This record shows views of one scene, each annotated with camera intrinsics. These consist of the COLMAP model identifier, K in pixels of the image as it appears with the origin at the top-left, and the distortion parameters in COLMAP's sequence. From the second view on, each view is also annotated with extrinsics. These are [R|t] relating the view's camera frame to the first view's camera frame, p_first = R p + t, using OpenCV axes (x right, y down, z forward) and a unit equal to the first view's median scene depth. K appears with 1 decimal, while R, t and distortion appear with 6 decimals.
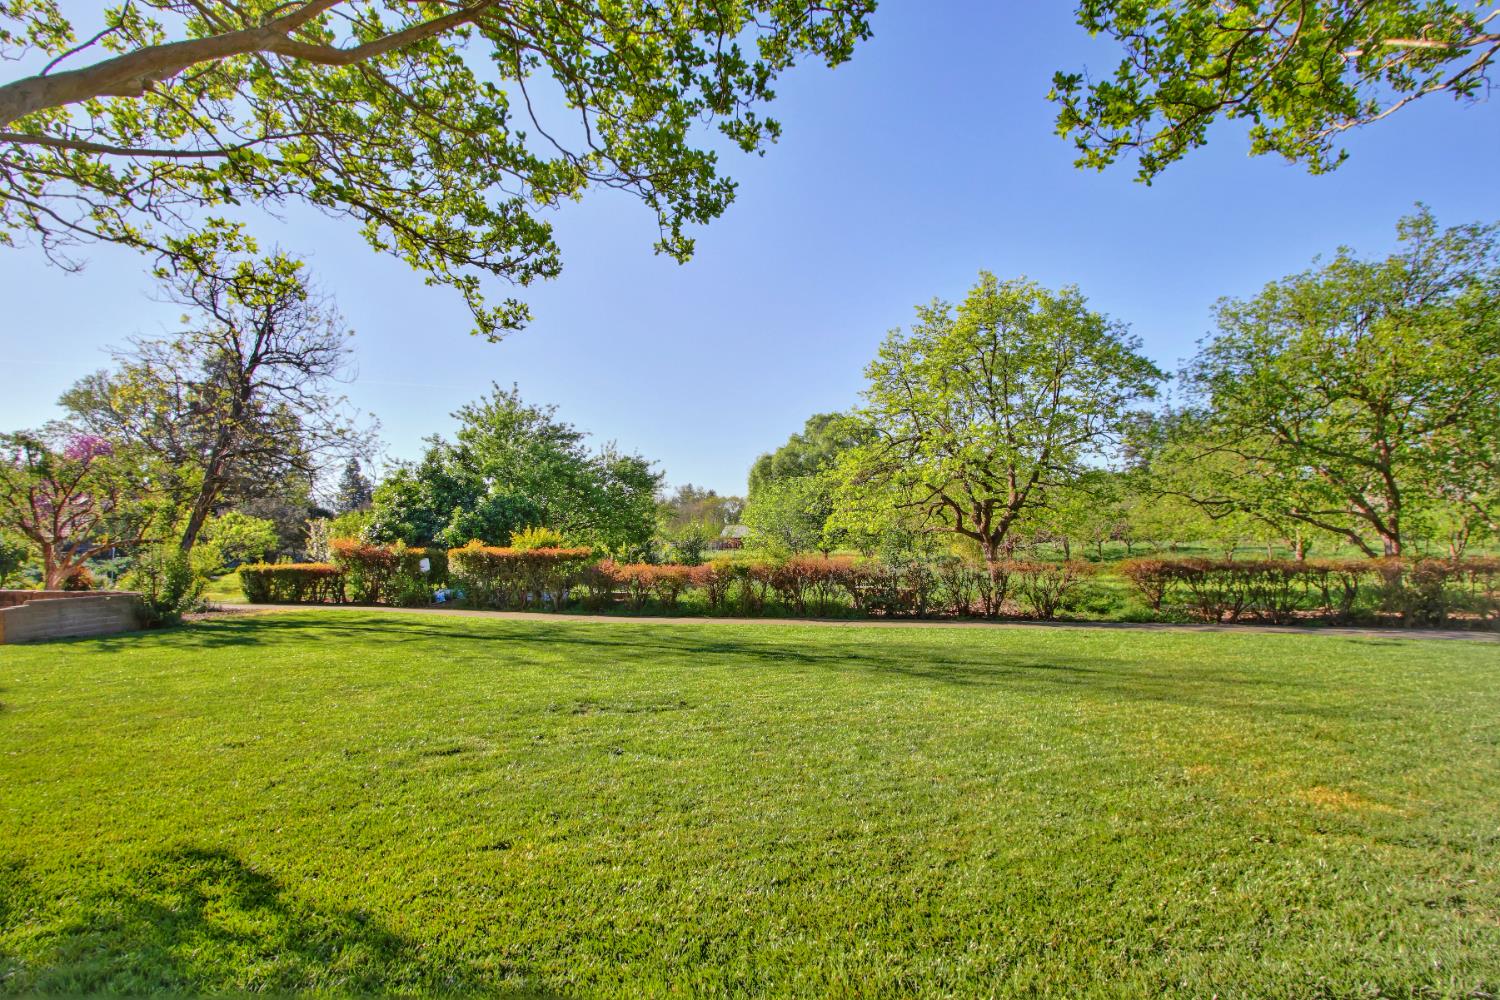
lens RADIAL K [[732.1, 0, 754.1], [0, 732.1, 511.2], [0, 0, 1]] dist [-0.005304, 0.003639]
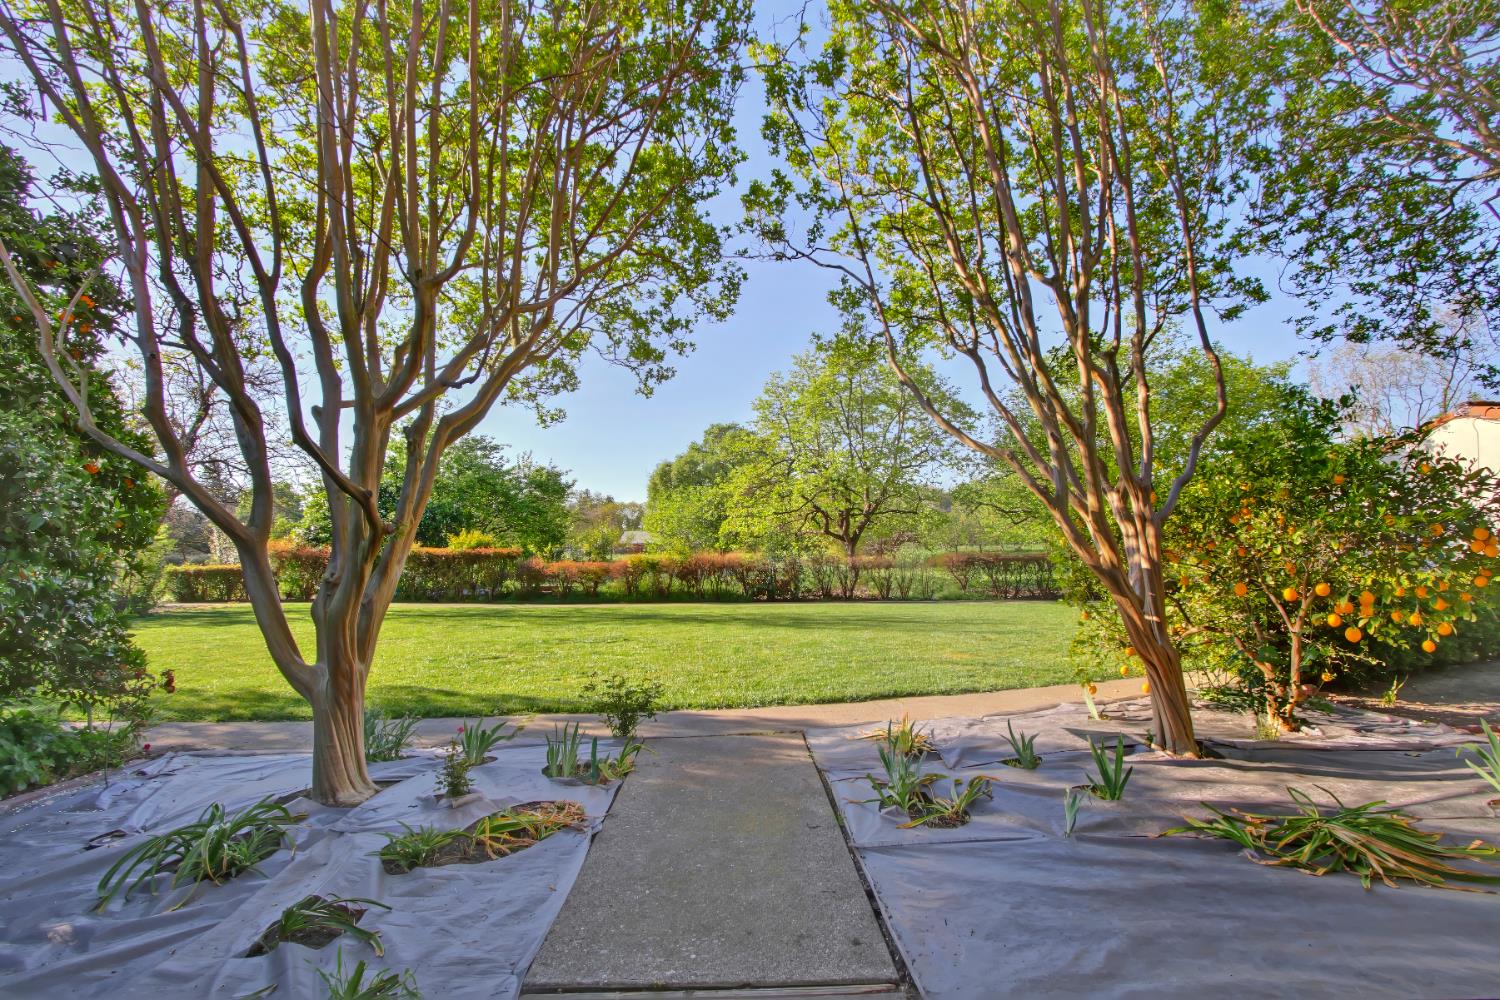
lens RADIAL K [[732.1, 0, 754.1], [0, 732.1, 512.5], [0, 0, 1]] dist [-0.005304, 0.003639]
pose [[0.990392, 0.005250, 0.138186, -0.016857], [-0.004290, 0.999965, -0.007245, 0.000948], [-0.138219, 0.006583, 0.990380, -0.224838]]
